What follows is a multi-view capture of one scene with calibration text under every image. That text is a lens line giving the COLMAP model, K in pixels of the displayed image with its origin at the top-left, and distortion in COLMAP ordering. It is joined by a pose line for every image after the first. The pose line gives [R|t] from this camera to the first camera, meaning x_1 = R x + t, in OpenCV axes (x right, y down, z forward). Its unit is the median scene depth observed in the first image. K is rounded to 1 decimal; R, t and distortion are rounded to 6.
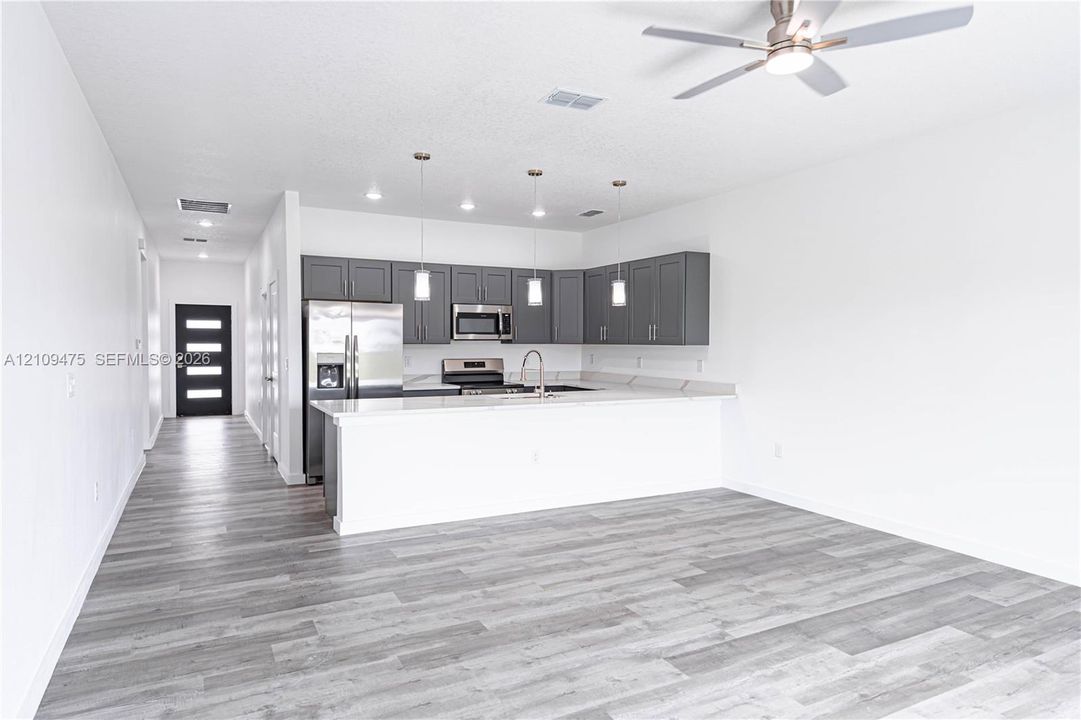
lens RADIAL K [[653.9, 0, 518.8], [0, 653.9, 350.4], [0, 0, 1]] dist [-0.010867, -0.005313]
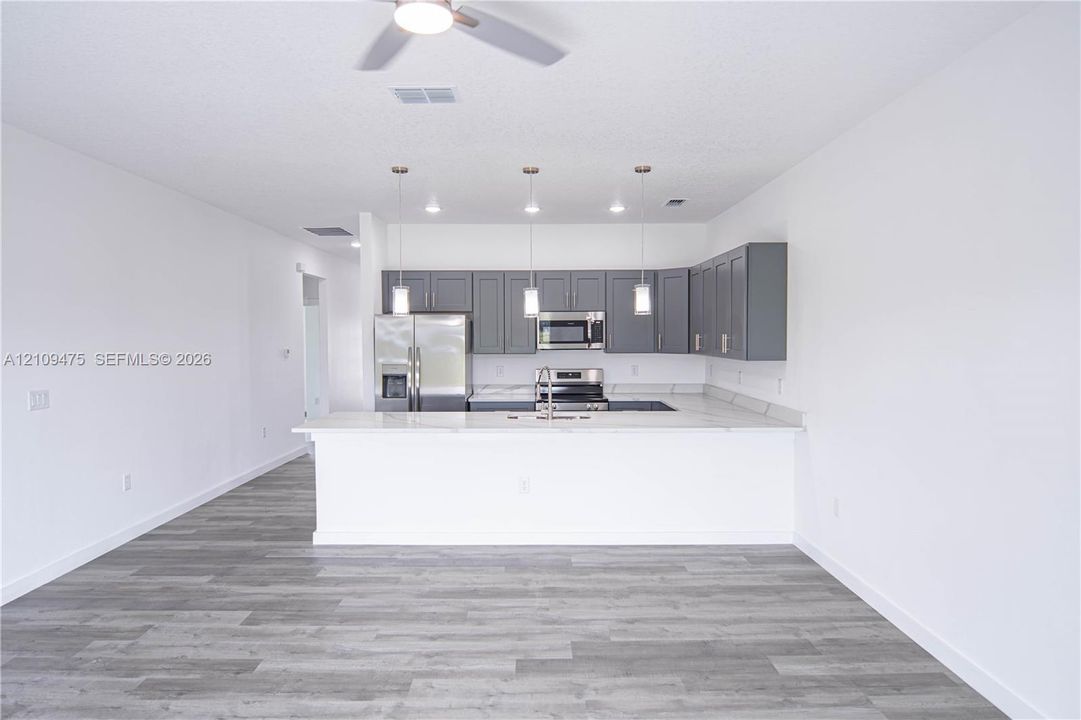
lens RADIAL K [[653.9, 0, 528.5], [0, 653.9, 363.0], [0, 0, 1]] dist [-0.010867, -0.005313]
pose [[0.892615, 0.015218, -0.450562, 0.470915], [-0.001065, 0.999498, 0.031649, -0.039670], [0.450818, -0.027771, 0.892184, 0.209133]]
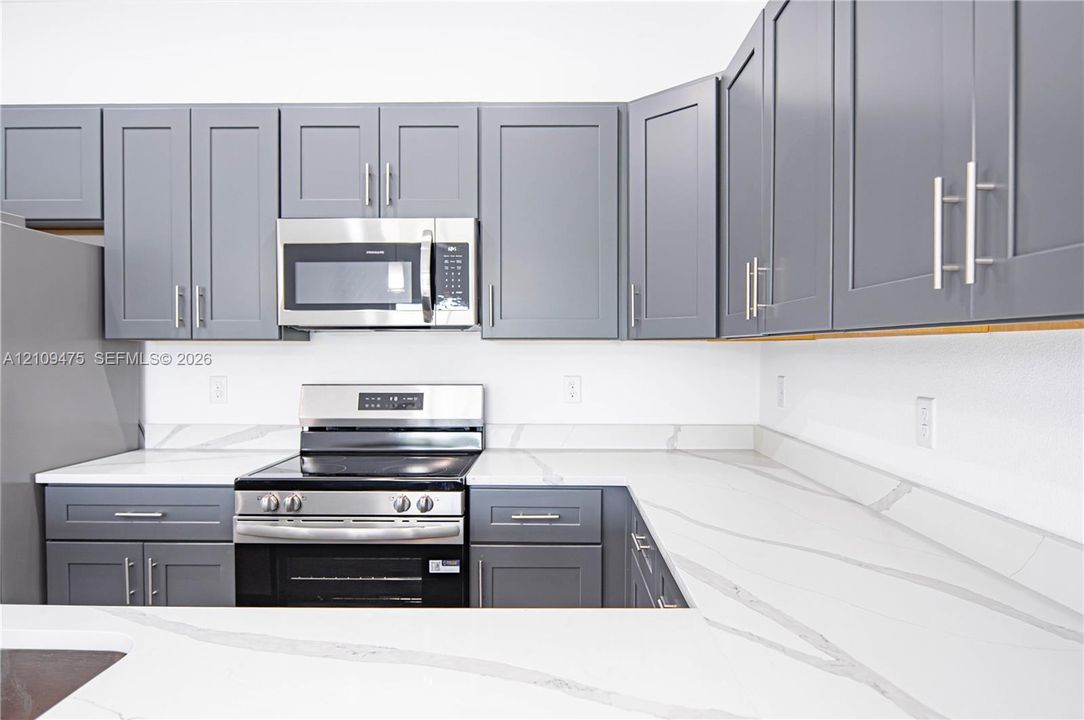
lens RADIAL K [[655.8, 0, 546.3], [0, 655.8, 361.8], [0, 0, 1]] dist [-0.010867, -0.005313]
pose [[0.891510, 0.007231, -0.452944, 0.253124], [-0.005433, 0.999971, 0.005271, -0.002194], [0.452969, -0.002238, 0.891523, 1.126436]]
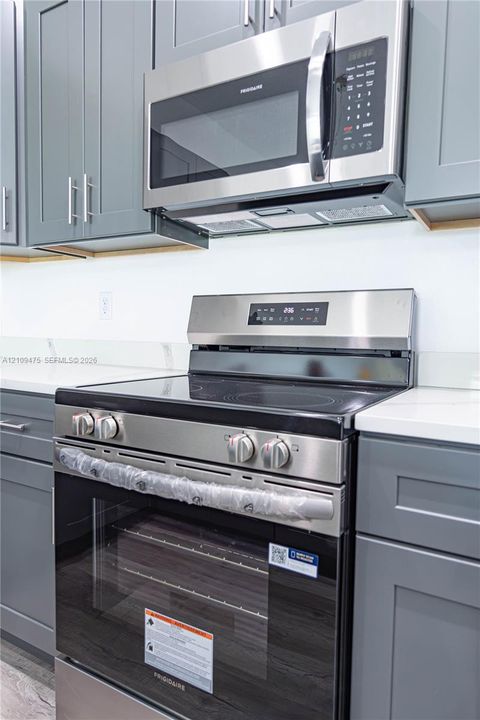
lens RADIAL K [[481.0, 0, 245.2], [0, 481.0, 349.7], [0, 0, 1]] dist [0.032775, 0.009563]
pose [[0.557038, 0.037483, -0.829641, 0.134289], [-0.025002, 0.999285, 0.028361, 0.048475], [0.830111, 0.004945, 0.557577, 1.357171]]
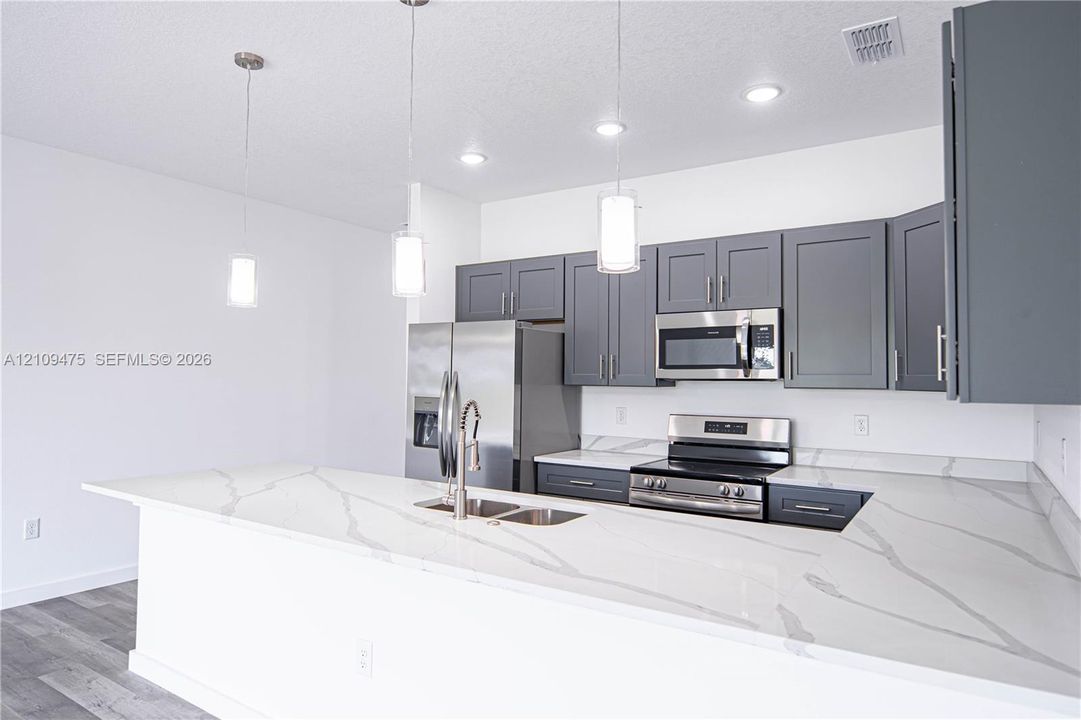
lens RADIAL K [[653.9, 0, 543.8], [0, 653.9, 363.1], [0, 0, 1]] dist [-0.010867, -0.005313]
pose [[0.504722, -0.017365, -0.863107, 0.480724], [-0.019954, 0.999296, -0.031774, -0.015722], [0.863051, 0.033259, 0.504020, 0.944751]]
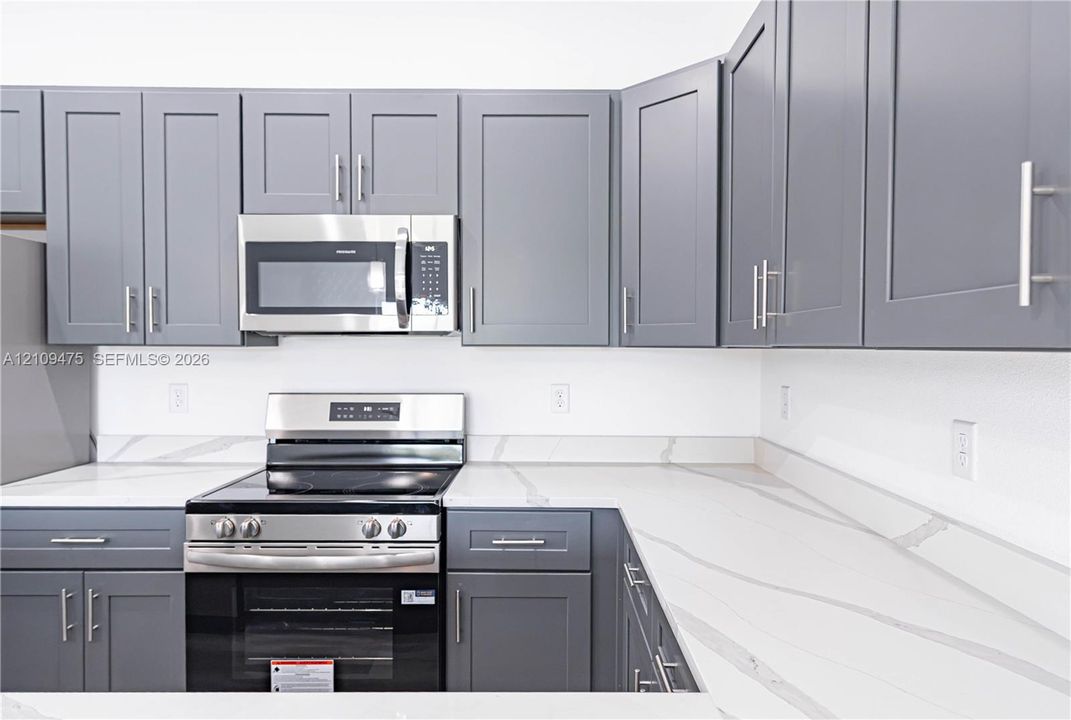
lens RADIAL K [[650.0, 0, 538.5], [0, 650.0, 356.1], [0, 0, 1]] dist [0.013284, 0.002778]
pose [[0.892942, 0.007999, -0.450100, 0.237879], [-0.007809, 0.999967, 0.002280, -0.010723], [0.450103, 0.001479, 0.892975, 1.163830]]
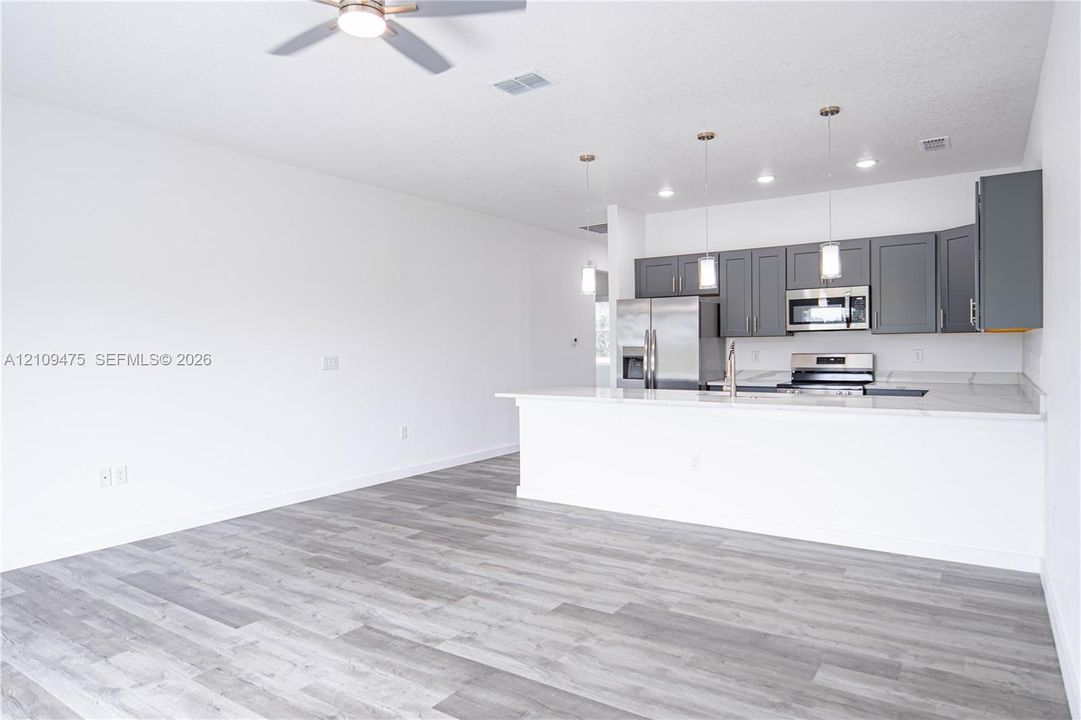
lens RADIAL K [[653.9, 0, 541.1], [0, 653.9, 363.1], [0, 0, 1]] dist [-0.010867, -0.005313]
pose [[0.486633, 0.015072, -0.873477, 0.743324], [0.002964, 0.999817, 0.018903, 0.012759], [0.873602, -0.011788, 0.486499, 0.421466]]
